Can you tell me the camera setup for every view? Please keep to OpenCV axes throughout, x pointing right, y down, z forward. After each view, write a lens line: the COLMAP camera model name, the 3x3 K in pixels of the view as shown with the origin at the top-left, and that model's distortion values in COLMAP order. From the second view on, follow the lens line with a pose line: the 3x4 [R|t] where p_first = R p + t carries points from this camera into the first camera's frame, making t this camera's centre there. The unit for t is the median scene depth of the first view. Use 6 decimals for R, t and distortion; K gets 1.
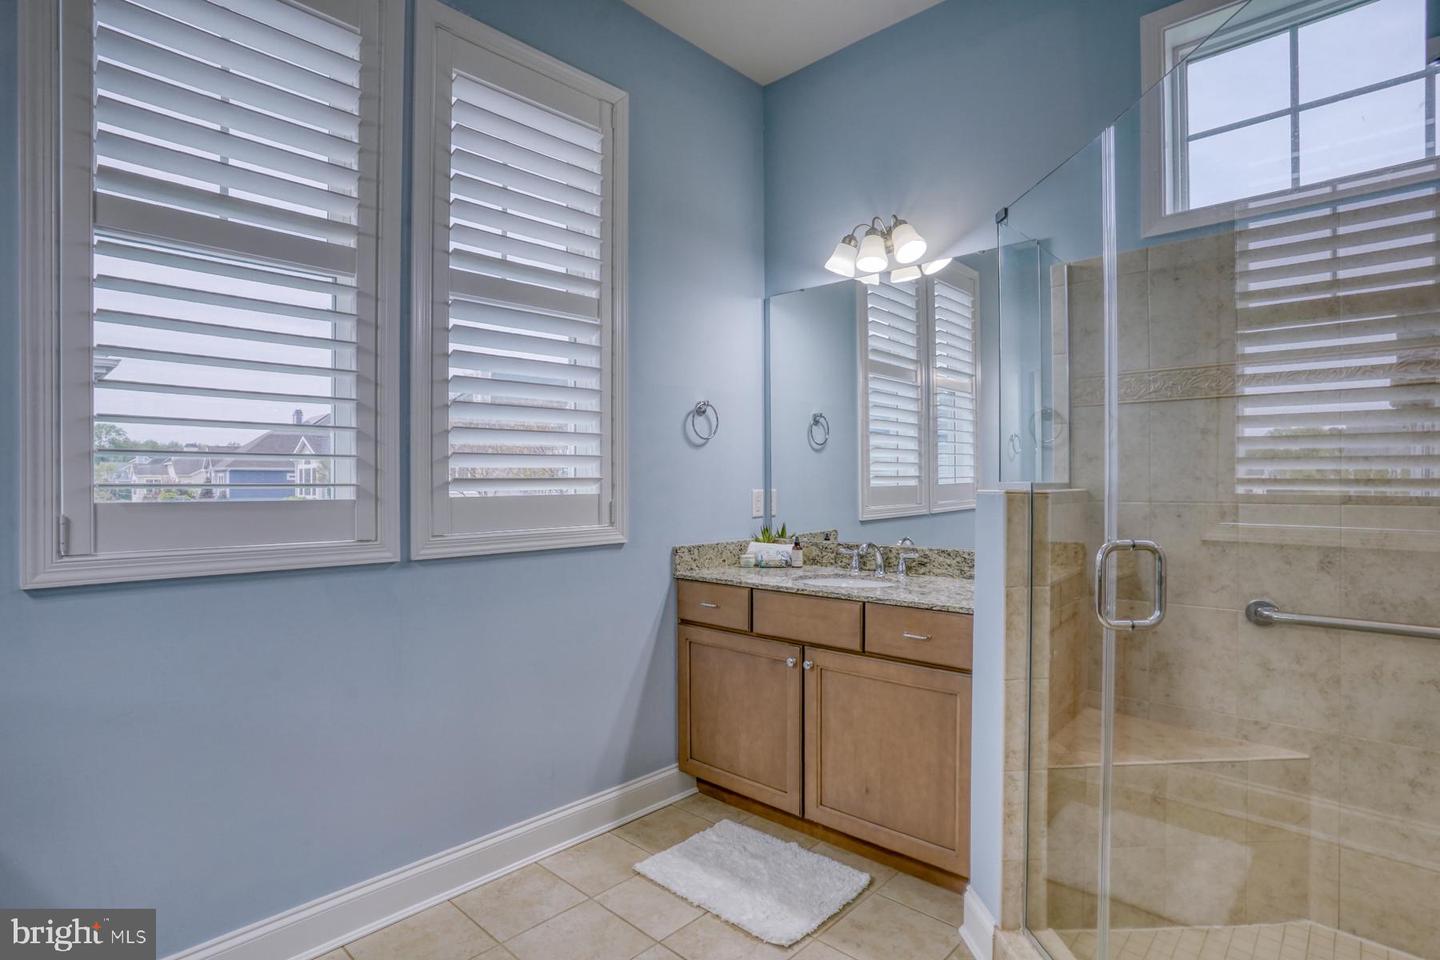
lens RADIAL K [[740.8, 0, 720.0], [0, 740.8, 480.0], [0, 0, 1]] dist [-0.085455, 0.053558]
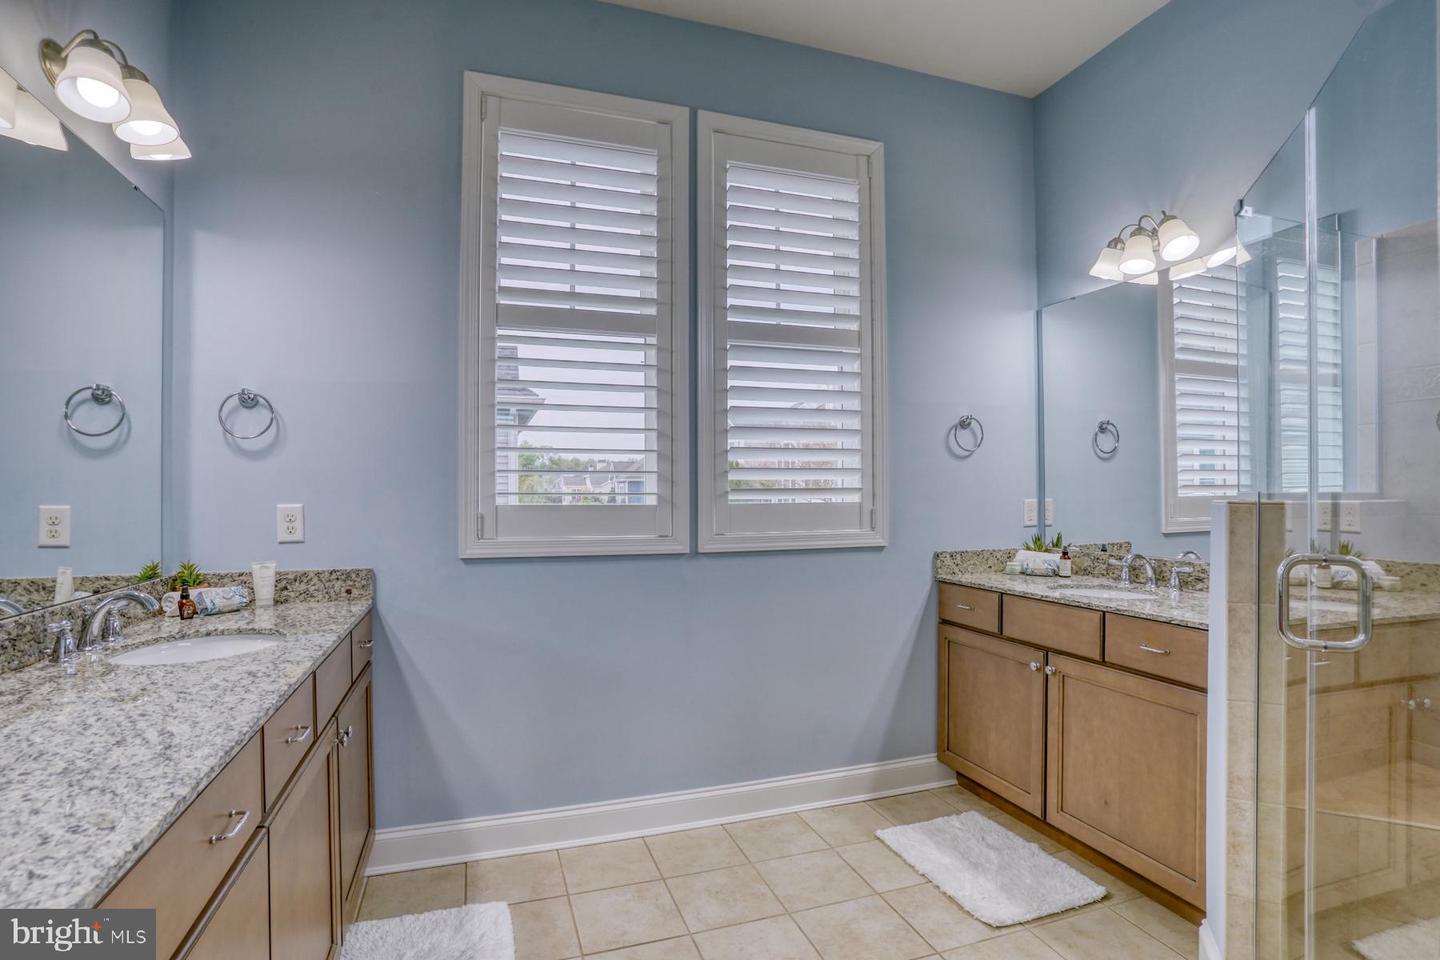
lens RADIAL K [[740.8, 0, 720.0], [0, 740.8, 480.0], [0, 0, 1]] dist [-0.085455, 0.053558]
pose [[0.881063, -0.006440, -0.472956, 0.189903], [0.000429, 0.999918, -0.012817, -0.000551], [0.472999, 0.011090, 0.880993, -0.107055]]
